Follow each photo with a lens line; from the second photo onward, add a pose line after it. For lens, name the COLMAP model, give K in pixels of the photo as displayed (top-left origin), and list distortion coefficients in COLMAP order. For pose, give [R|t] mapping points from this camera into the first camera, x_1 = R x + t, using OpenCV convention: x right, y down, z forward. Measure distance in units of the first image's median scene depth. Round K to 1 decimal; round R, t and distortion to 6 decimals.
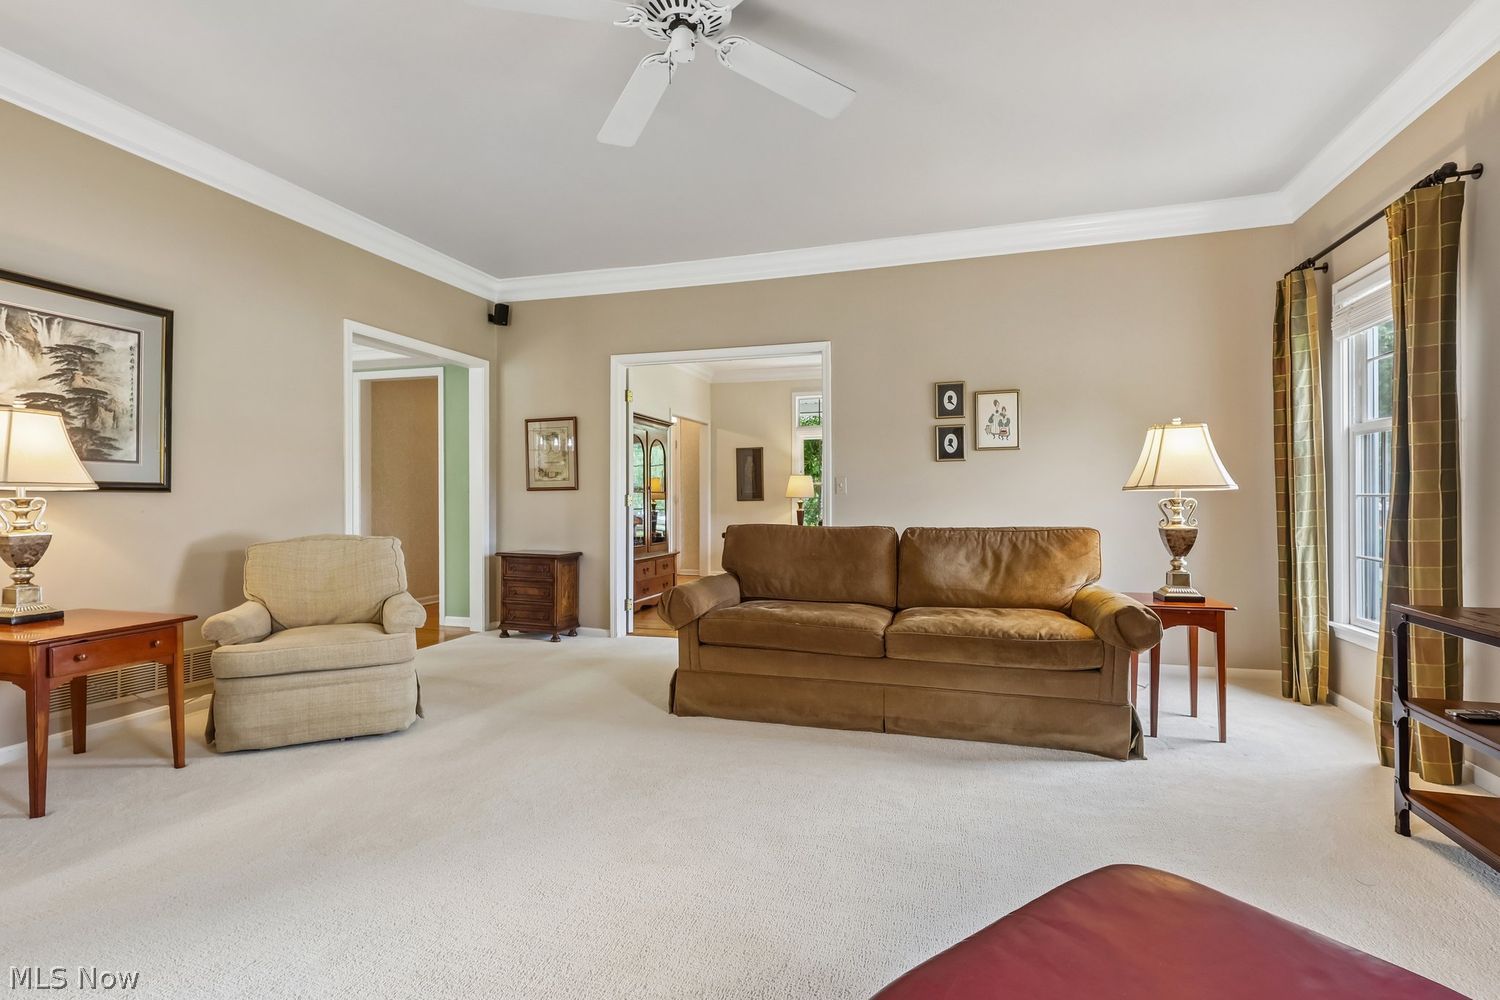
lens RADIAL K [[702.9, 0, 750.0], [0, 702.9, 500.0], [0, 0, 1]] dist [-0.002532, 0.000455]
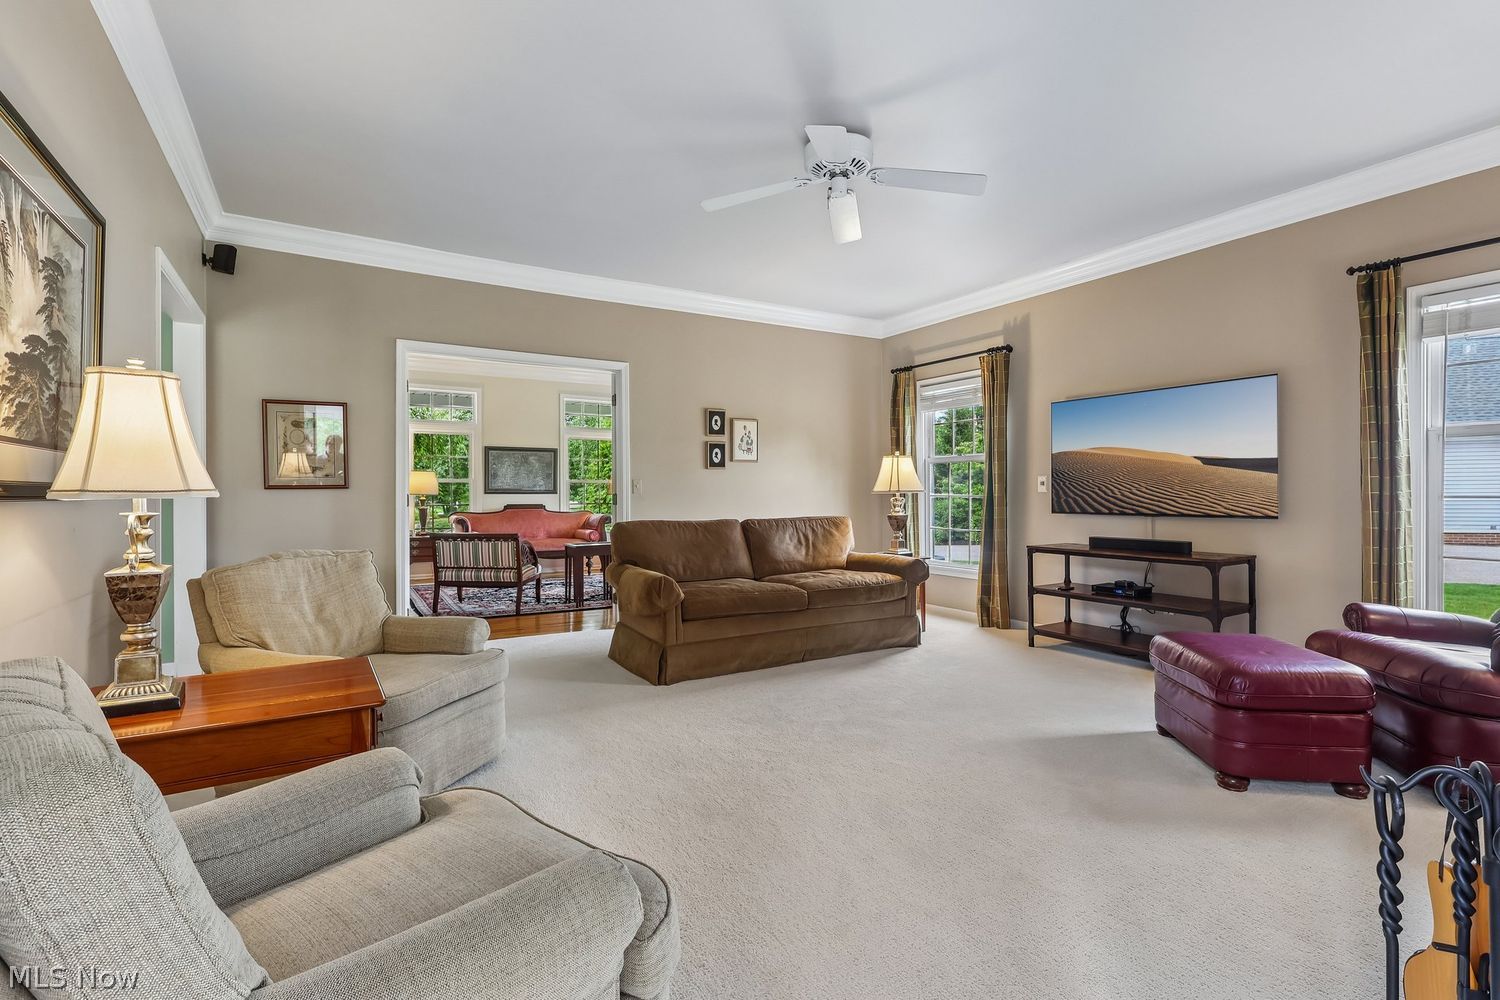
lens RADIAL K [[677.7, 0, 743.3], [0, 677.7, 492.8], [0, 0, 1]] dist [-0.000559, 0.000042]
pose [[0.676673, -0.000164, 0.736284, -0.791084], [0.000396, 1.000000, -0.000141, -0.013181], [-0.736284, 0.000387, 0.676673, 0.127244]]
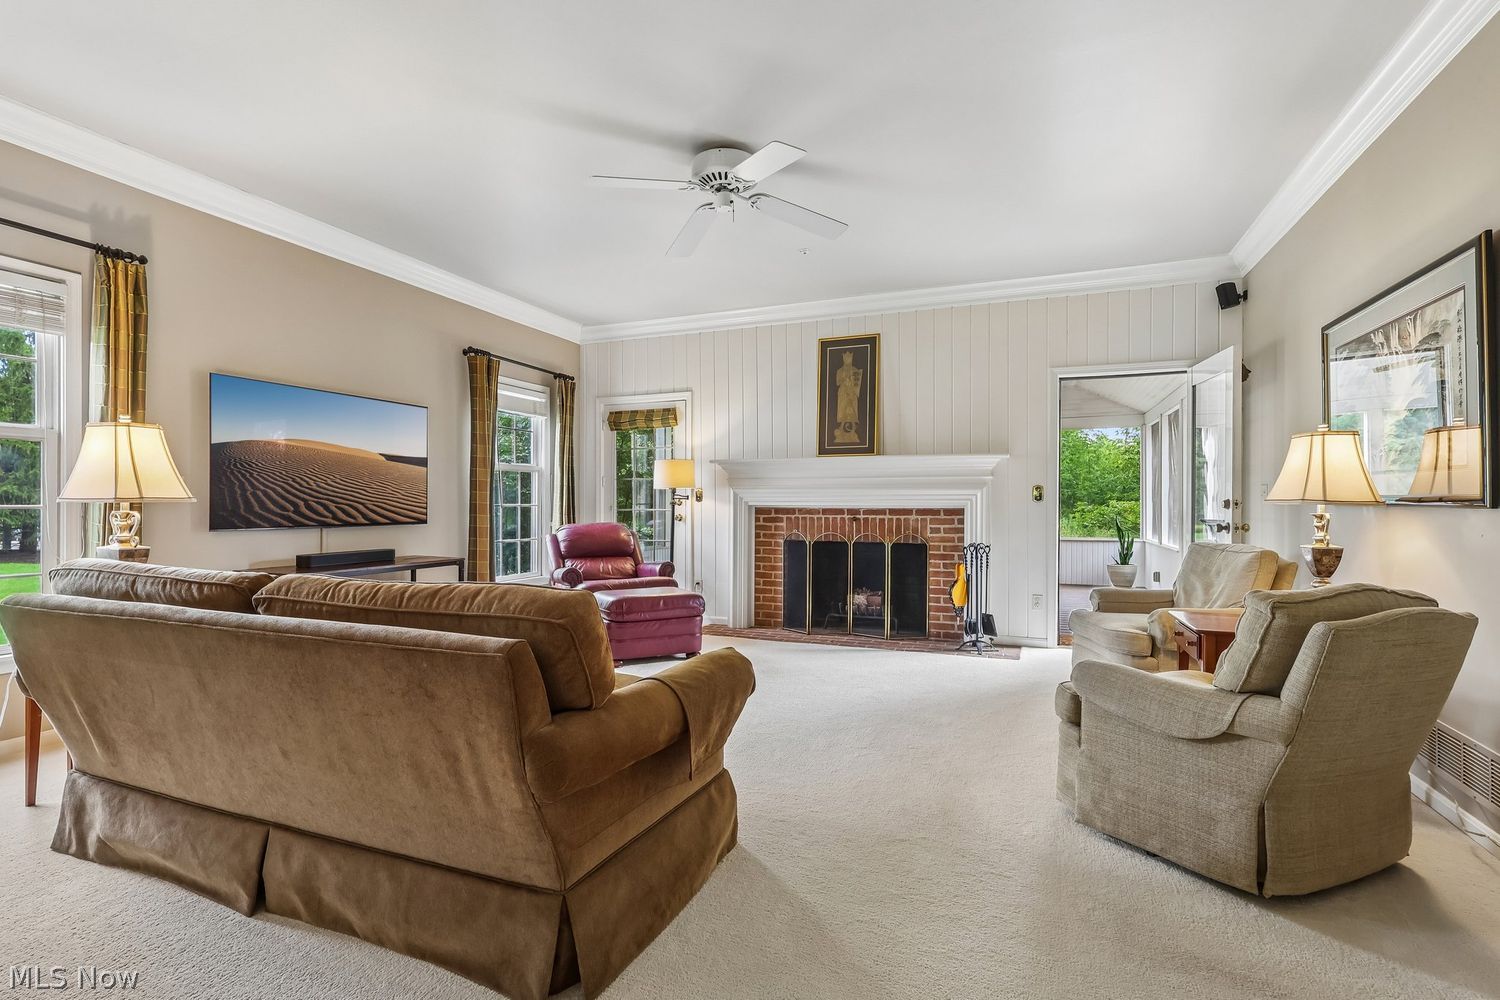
lens RADIAL K [[715.5, 0, 737.1], [0, 715.5, 501.1], [0, 0, 1]] dist [0.002982, 0.000937]
pose [[-0.994702, -0.000349, 0.102803, -0.177731], [-0.000459, 0.999999, -0.001052, -0.014477], [-0.102803, -0.001093, -0.994701, 1.578966]]
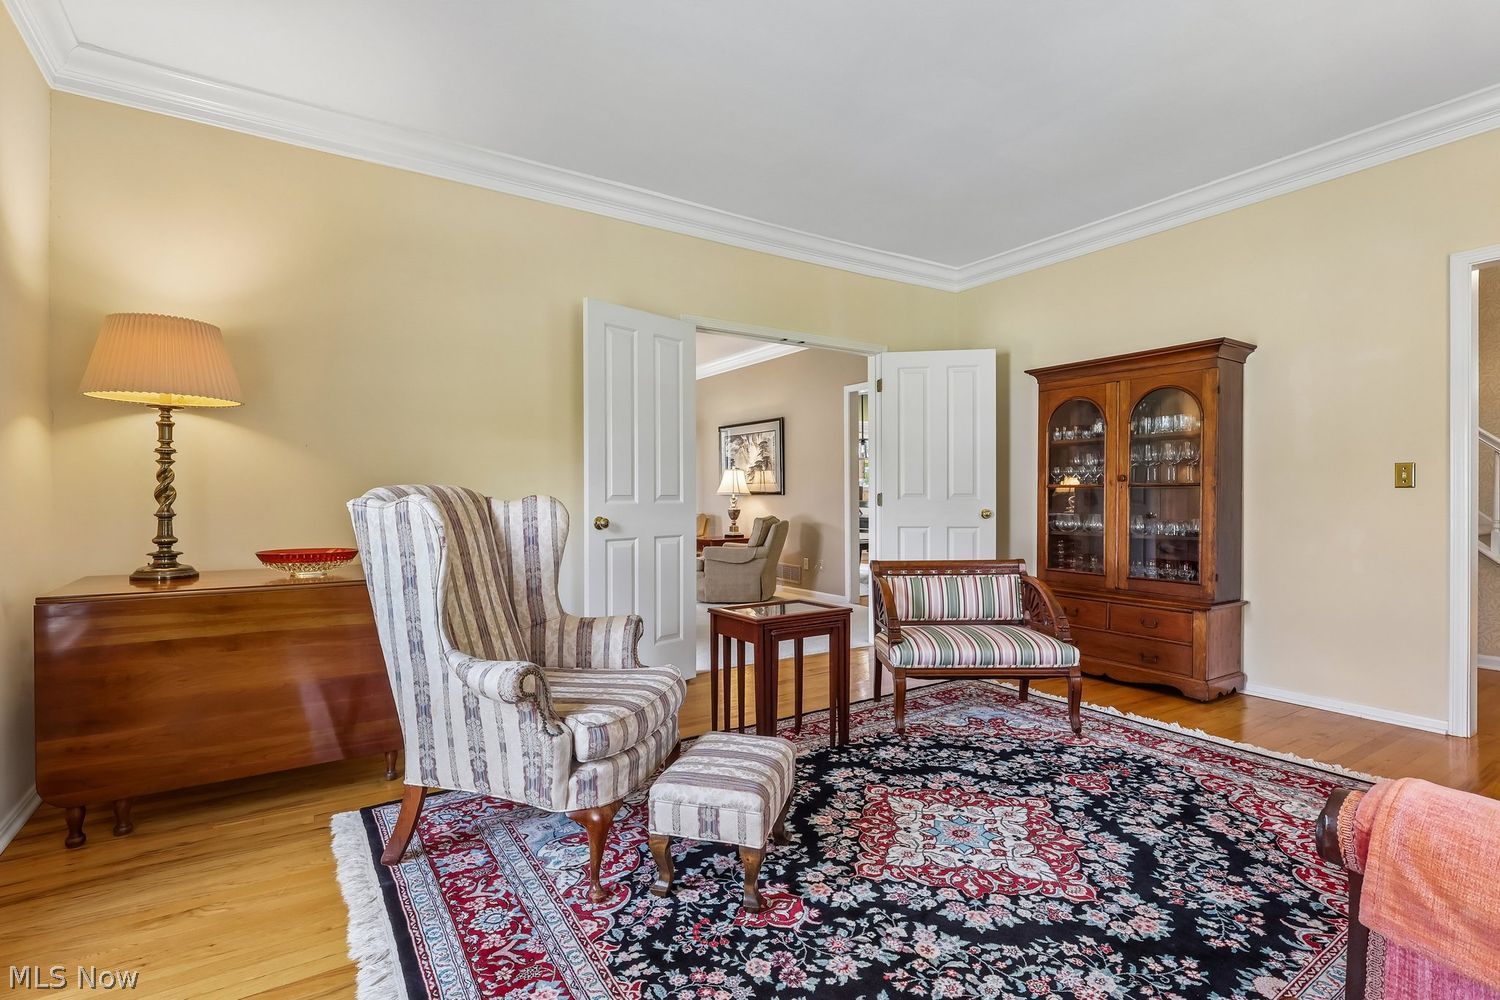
lens RADIAL K [[702.9, 0, 750.0], [0, 702.9, 500.0], [0, 0, 1]] dist [-0.002532, 0.000455]
pose [[-0.642708, 0.006650, -0.766082, 0.935824], [0.002851, 0.999976, 0.006289, -0.008483], [0.766106, 0.001858, -0.642712, 2.193615]]
